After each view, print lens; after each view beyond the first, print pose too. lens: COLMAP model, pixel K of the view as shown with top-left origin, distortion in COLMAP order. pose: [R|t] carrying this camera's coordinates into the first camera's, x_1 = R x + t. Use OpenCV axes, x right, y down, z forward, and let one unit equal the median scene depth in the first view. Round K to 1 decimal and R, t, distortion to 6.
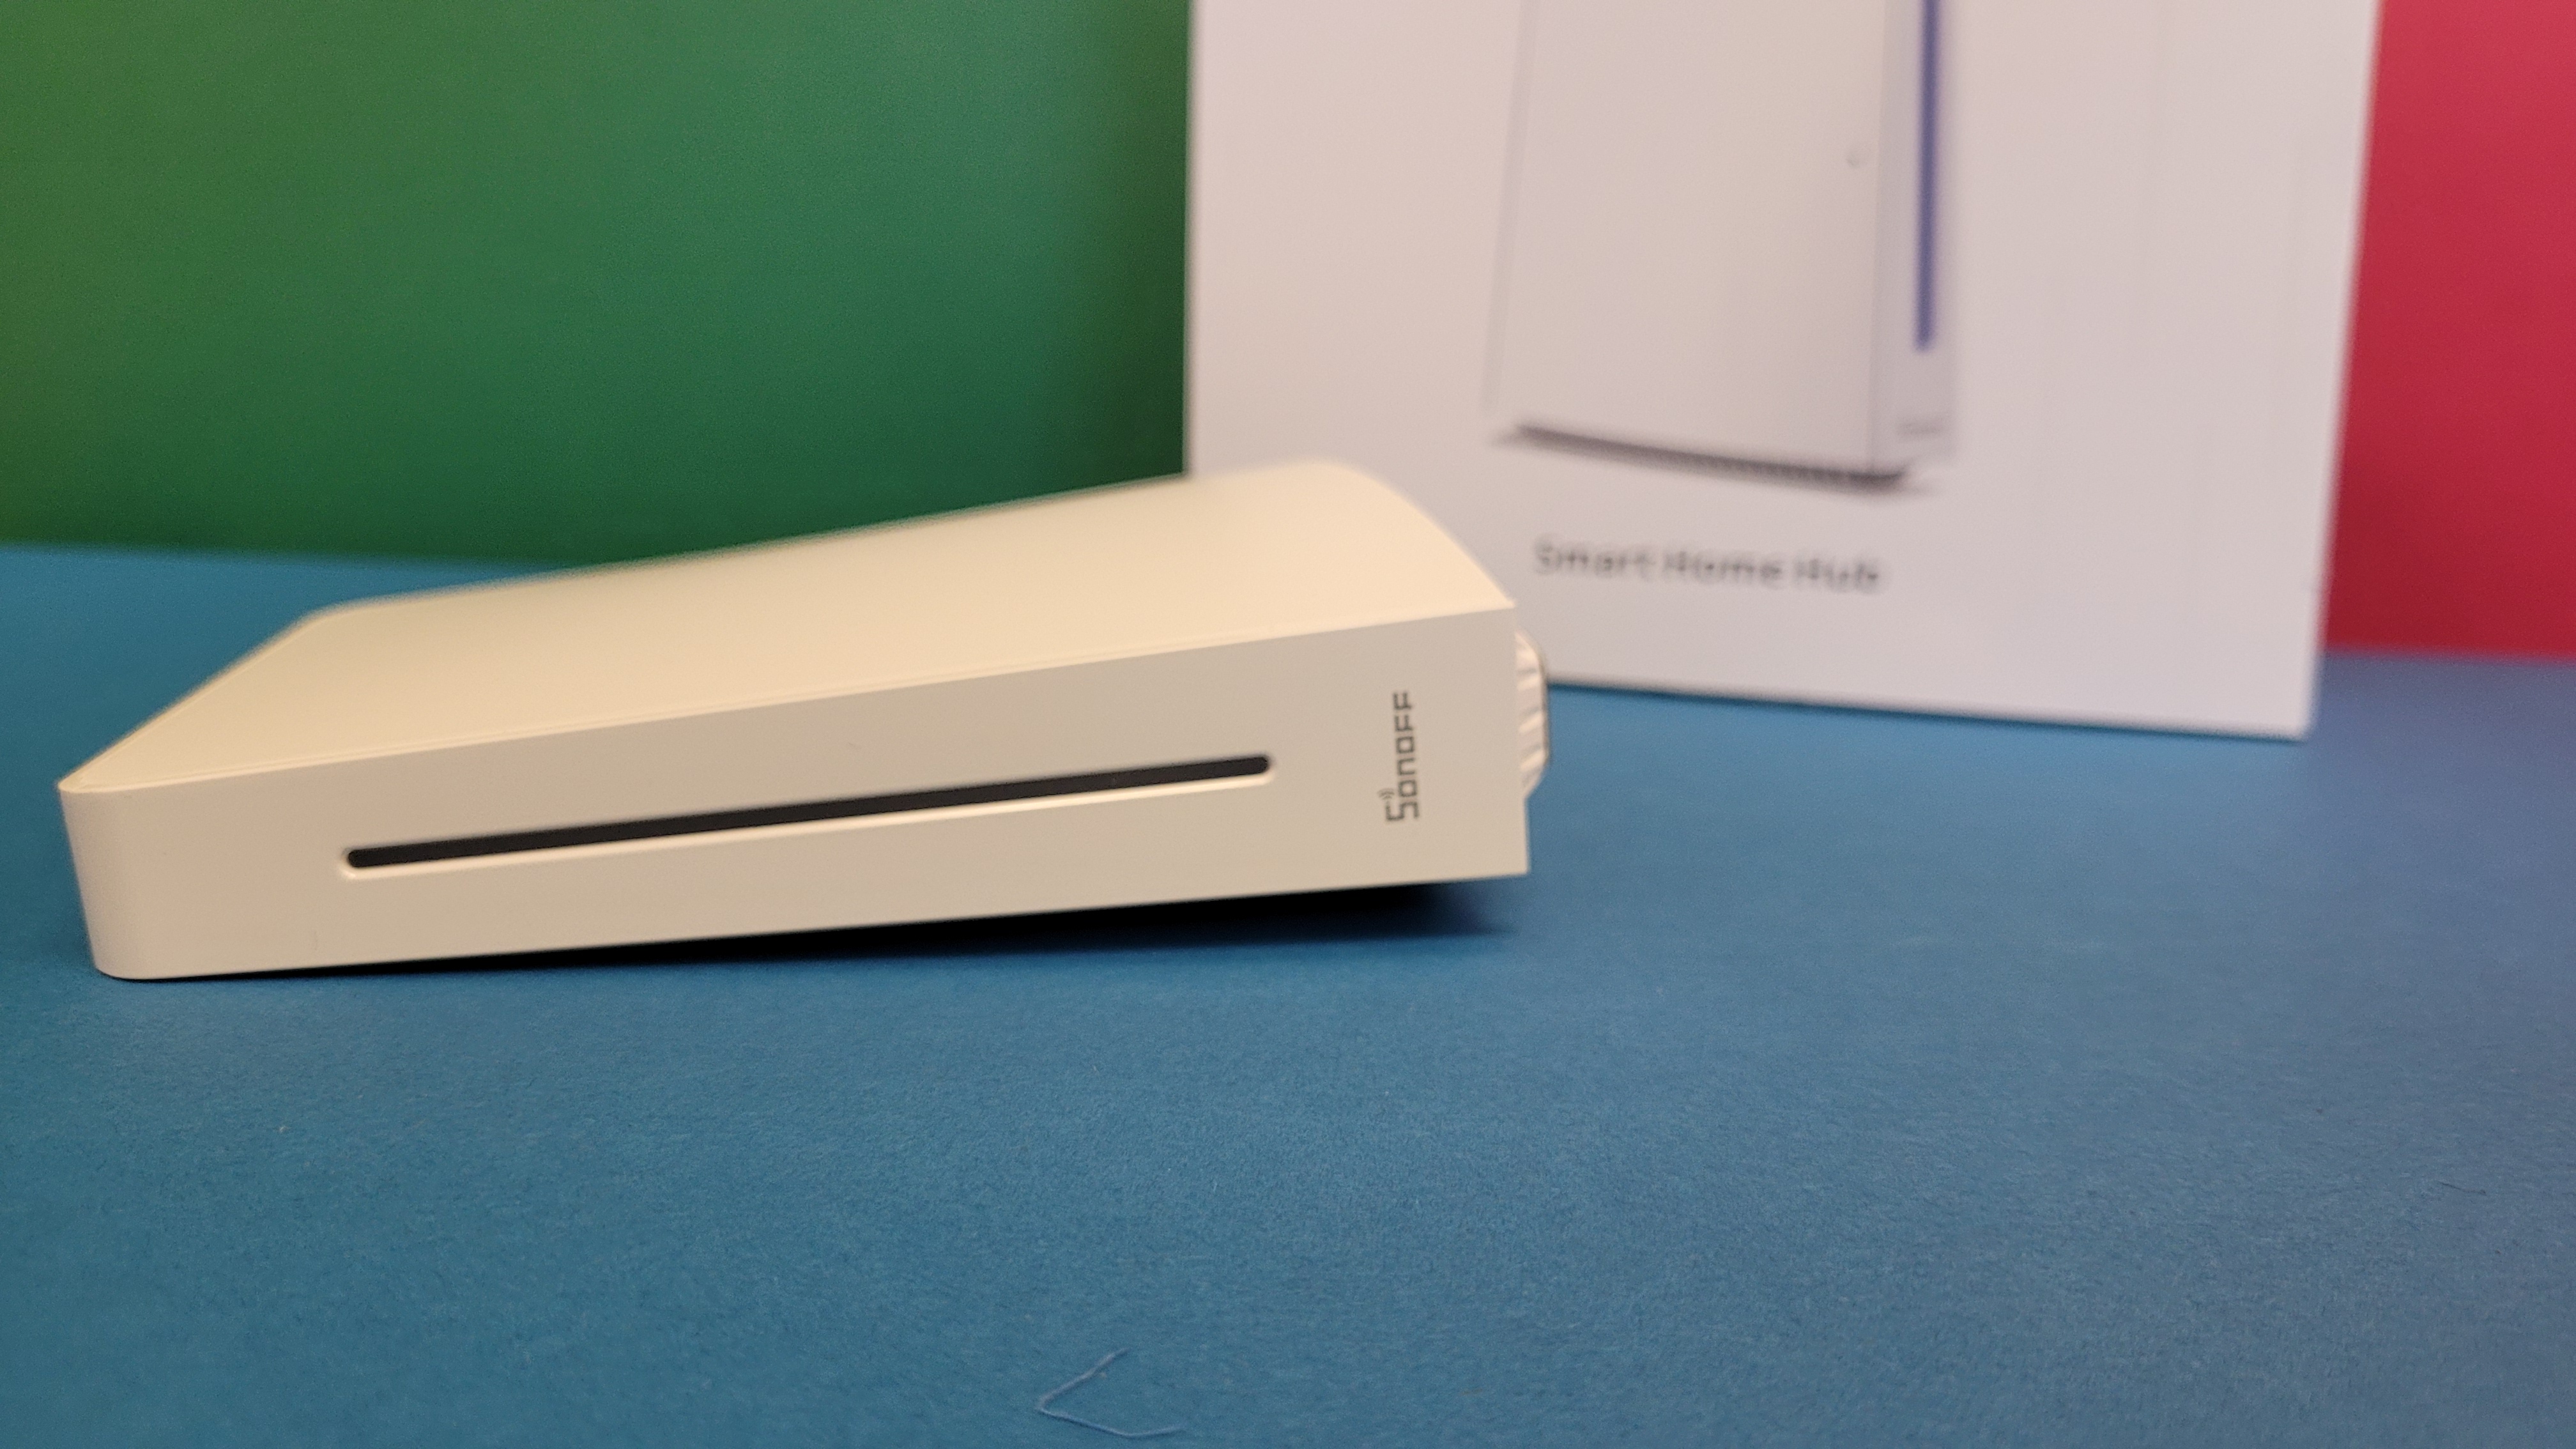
lens RADIAL K [[2023.1, 0, 1300.0], [0, 2023.1, 725.0], [0, 0, 1]] dist [-0.038560, -0.009140]
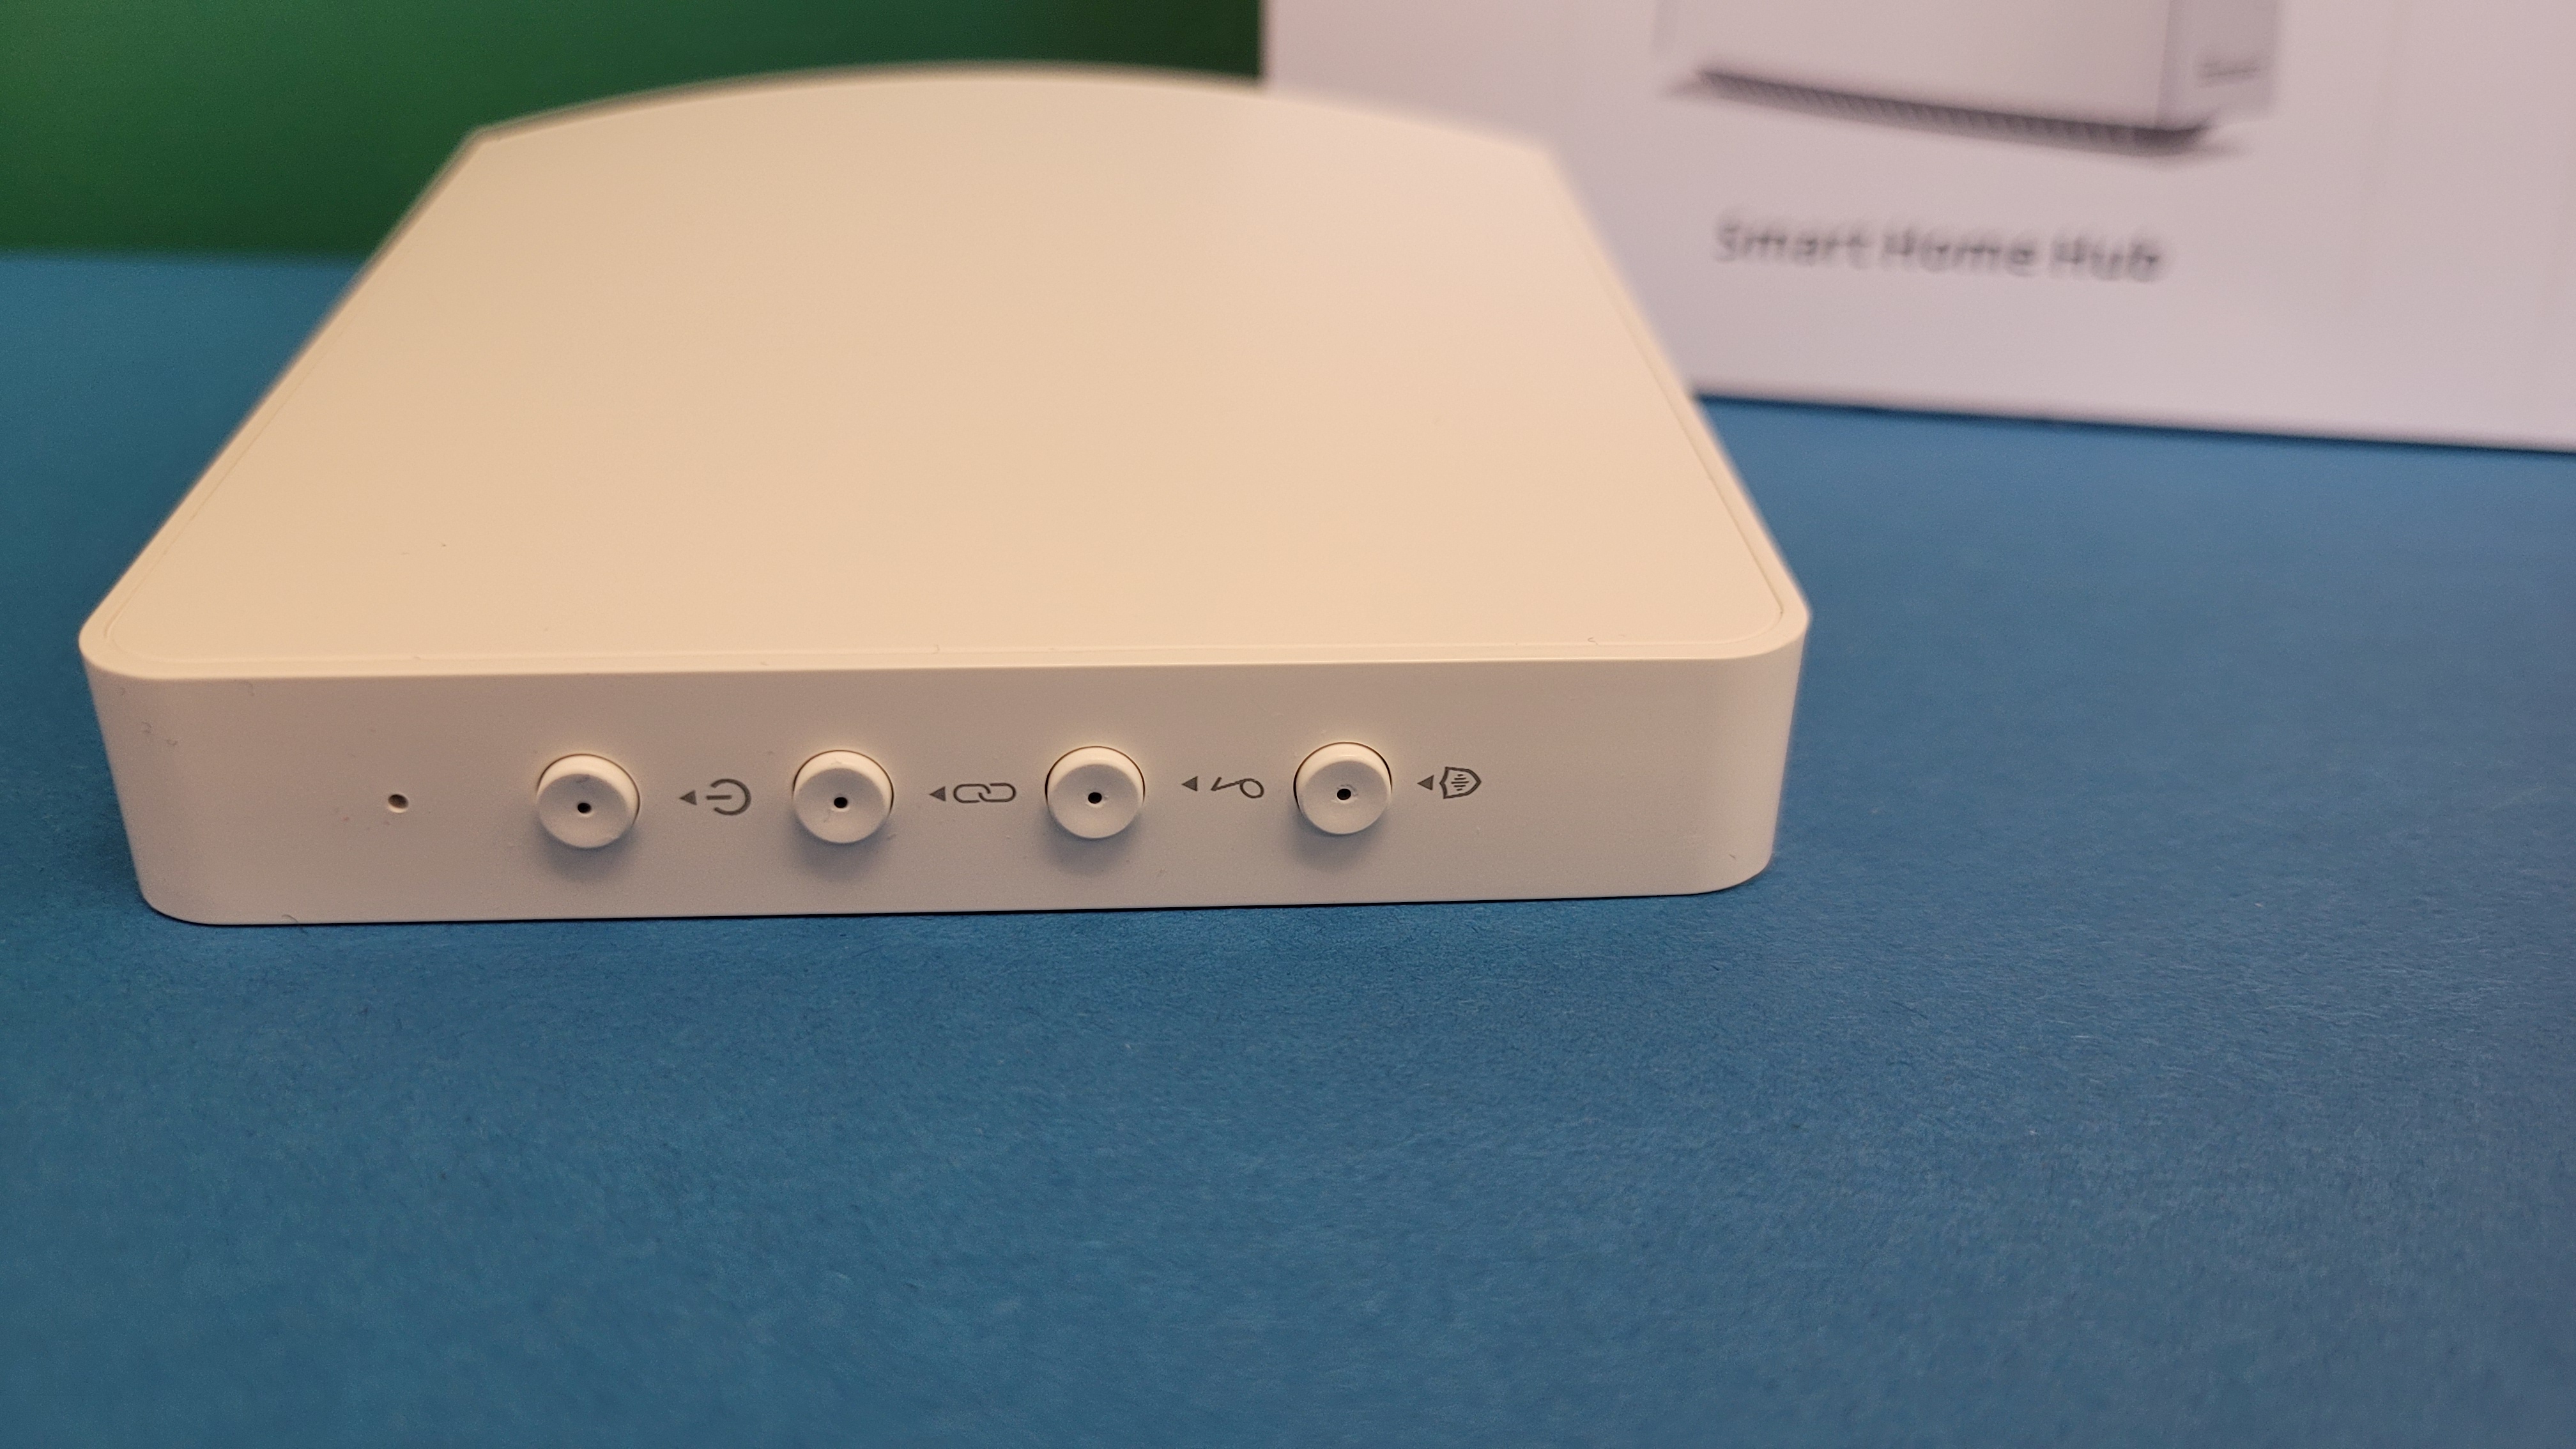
lens RADIAL K [[2023.1, 0, 1274.3], [0, 2023.1, 730.4], [0, 0, 1]] dist [-0.038560, -0.009140]
pose [[0.996289, -0.040797, 0.075794, -0.130410], [0.027063, 0.984355, 0.174104, -0.036550], [-0.081711, -0.171407, 0.981806, 0.205082]]
